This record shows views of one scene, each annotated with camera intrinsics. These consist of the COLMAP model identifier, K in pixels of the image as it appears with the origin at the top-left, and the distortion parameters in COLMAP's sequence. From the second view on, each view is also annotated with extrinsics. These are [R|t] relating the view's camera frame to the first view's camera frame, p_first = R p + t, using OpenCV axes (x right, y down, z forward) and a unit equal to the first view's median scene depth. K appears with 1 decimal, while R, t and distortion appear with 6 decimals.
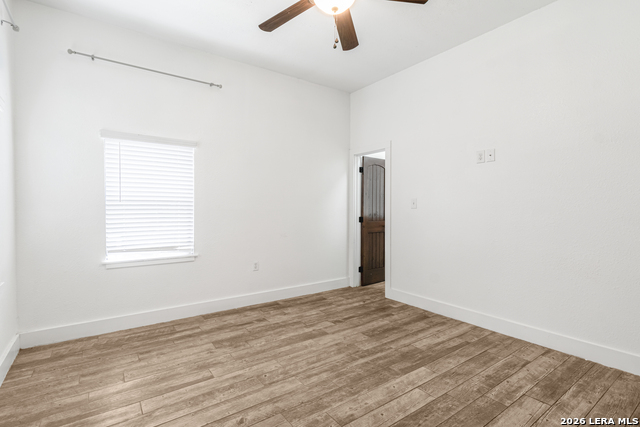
lens RADIAL K [[300.7, 0, 321.8], [0, 300.7, 207.5], [0, 0, 1]] dist [0.010293, 0.000706]
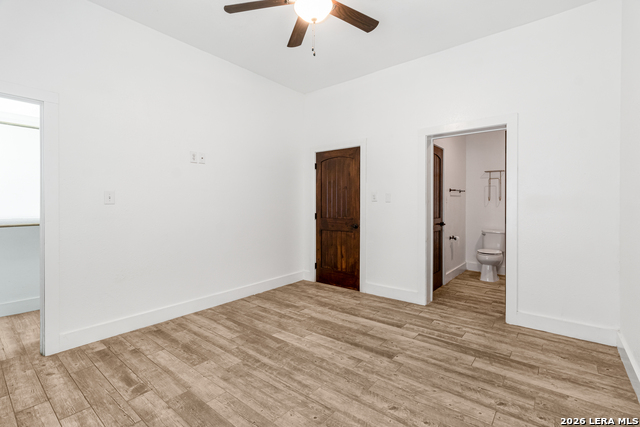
lens RADIAL K [[300.7, 0, 321.8], [0, 300.7, 207.5], [0, 0, 1]] dist [0.010293, 0.000706]
pose [[-0.254188, -0.008820, 0.967115, -0.785463], [-0.005900, 0.999954, 0.007569, -0.004464], [-0.967137, -0.003782, -0.254228, 0.971729]]
